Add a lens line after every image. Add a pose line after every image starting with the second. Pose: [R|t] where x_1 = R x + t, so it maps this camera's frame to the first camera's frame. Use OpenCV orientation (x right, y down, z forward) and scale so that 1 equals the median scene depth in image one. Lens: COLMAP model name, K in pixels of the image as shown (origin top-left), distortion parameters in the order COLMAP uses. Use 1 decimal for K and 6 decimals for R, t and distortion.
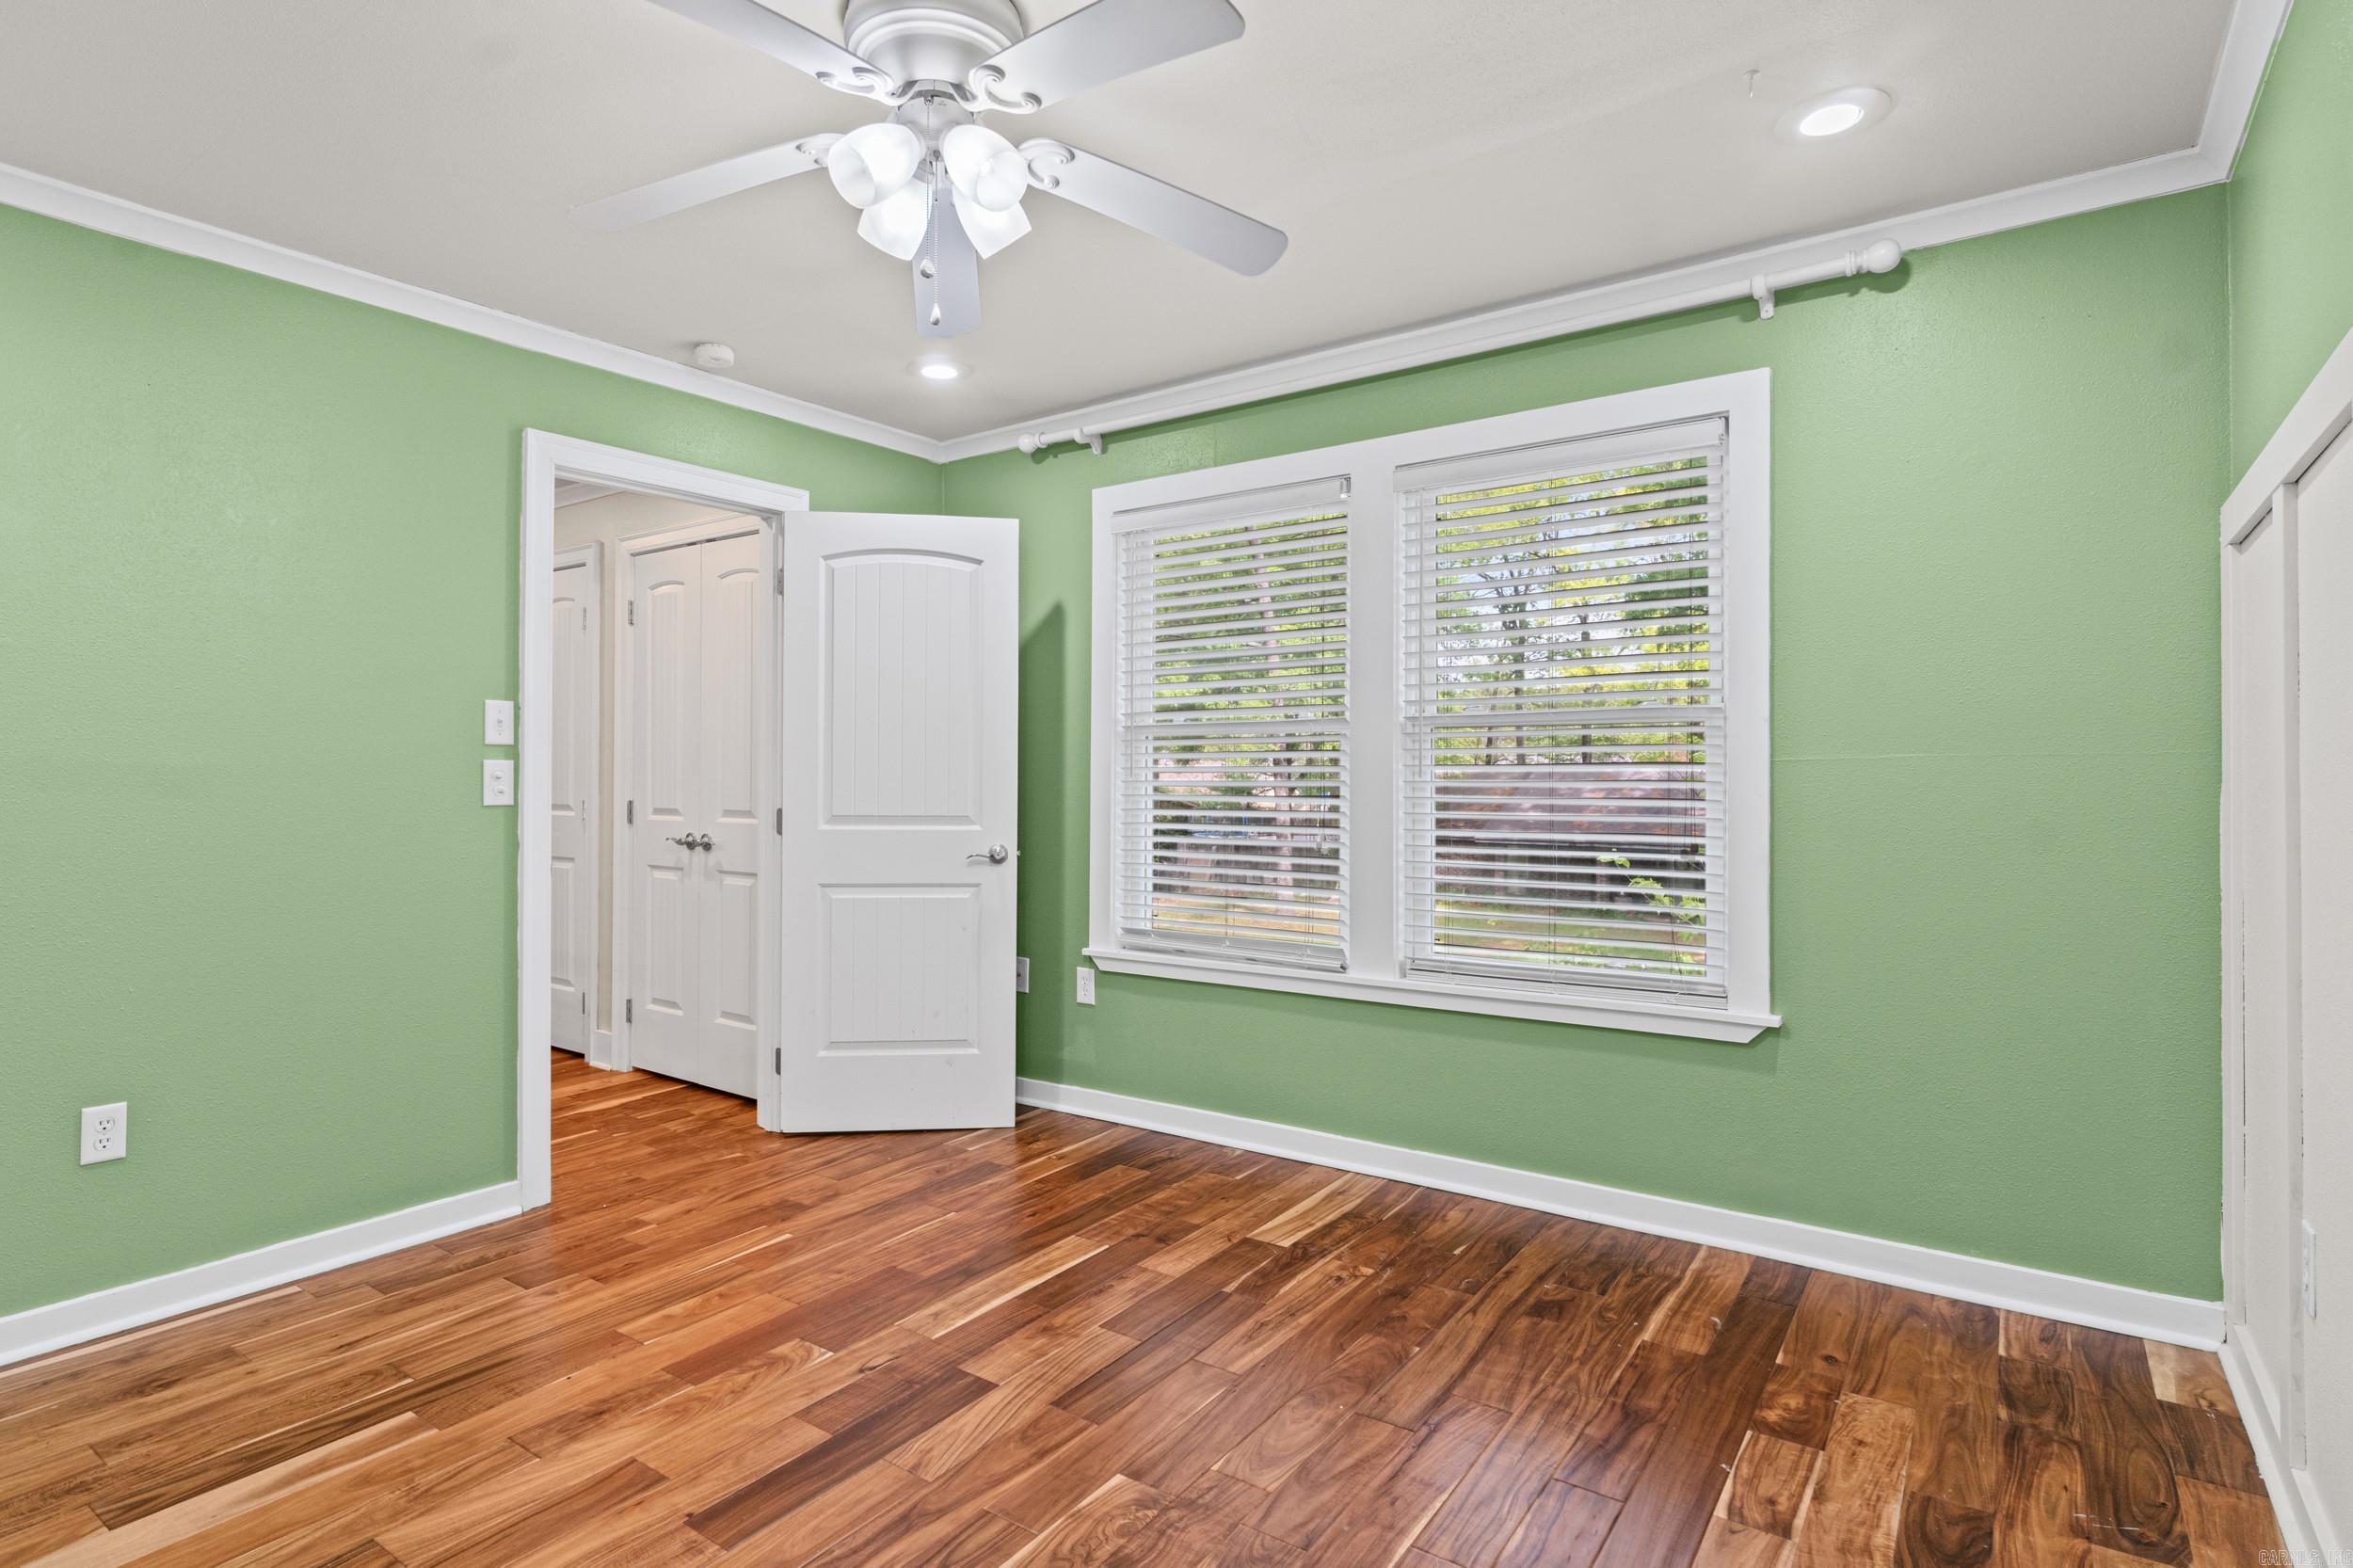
lens RADIAL K [[1190.3, 0, 1176.9], [0, 1190.3, 777.8], [0, 0, 1]] dist [-0.008163, 0.001499]
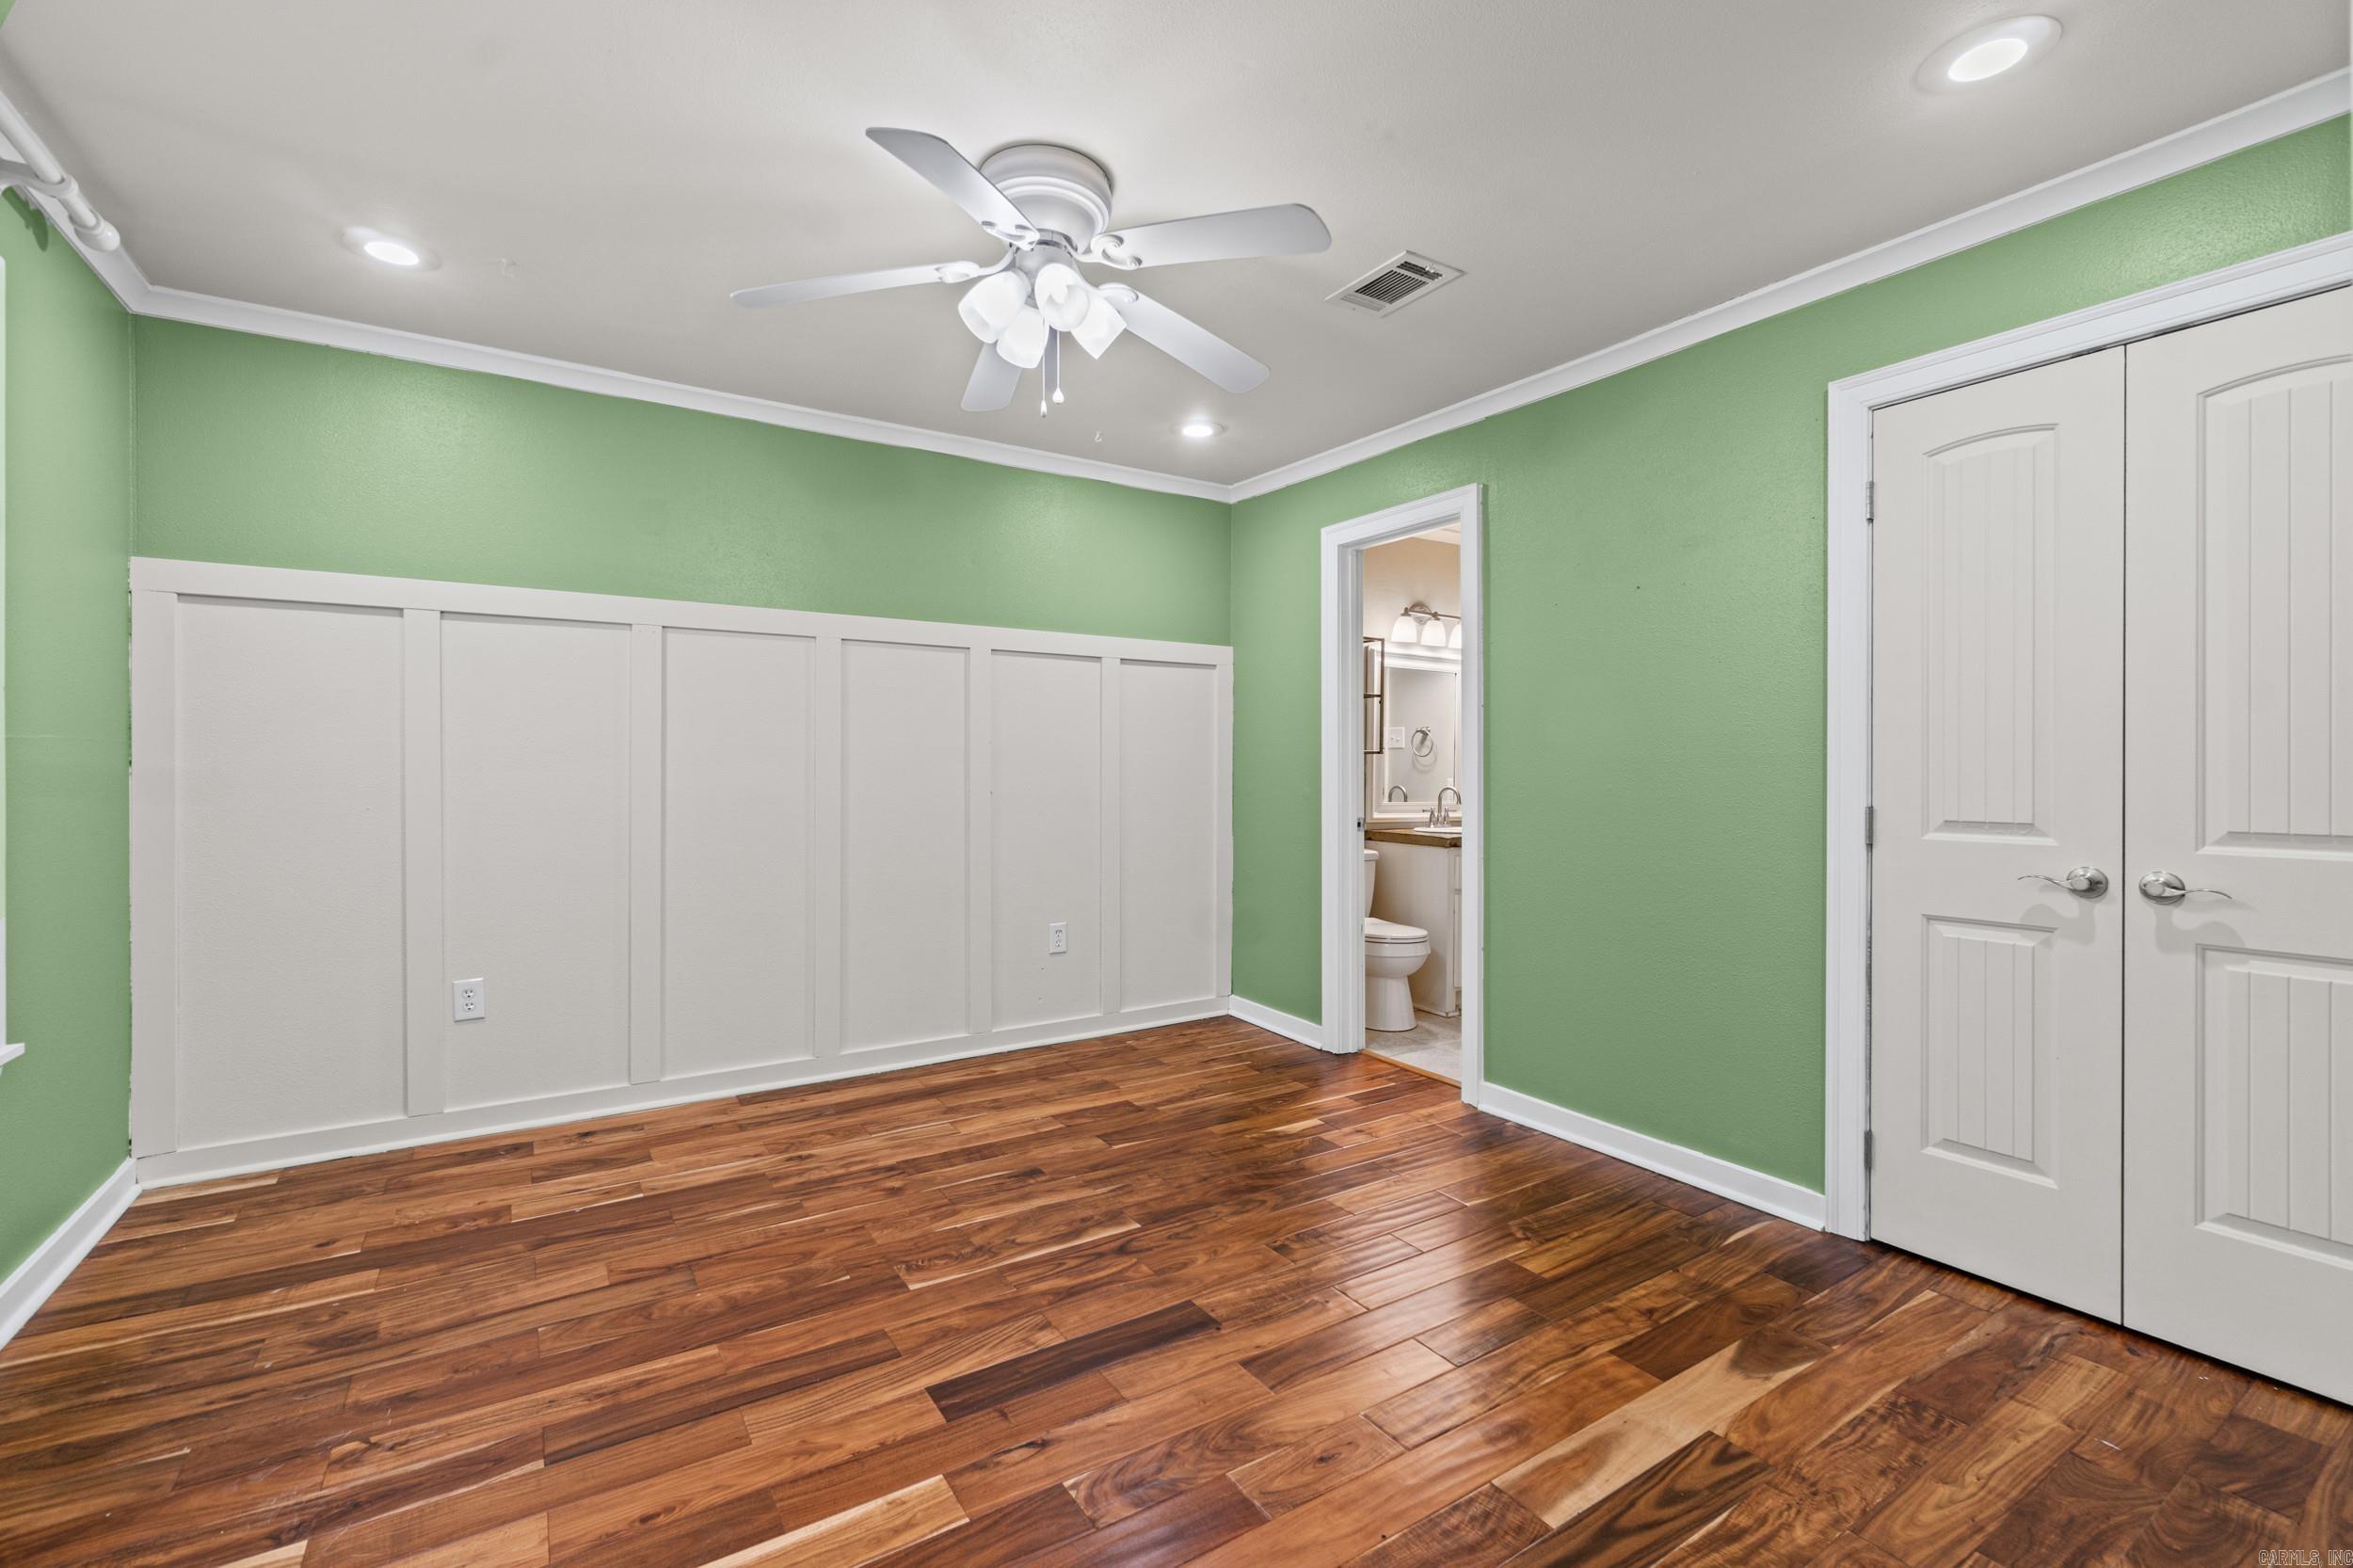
lens RADIAL K [[1026.1, 0, 1165.4], [0, 1026.1, 779.5], [0, 0, 1]] dist [0.002636, 0.000326]
pose [[-0.928344, -0.005089, 0.371688, -0.604116], [-0.004015, 0.999985, 0.003663, 0.014381], [-0.371701, 0.001908, -0.928351, 1.612225]]
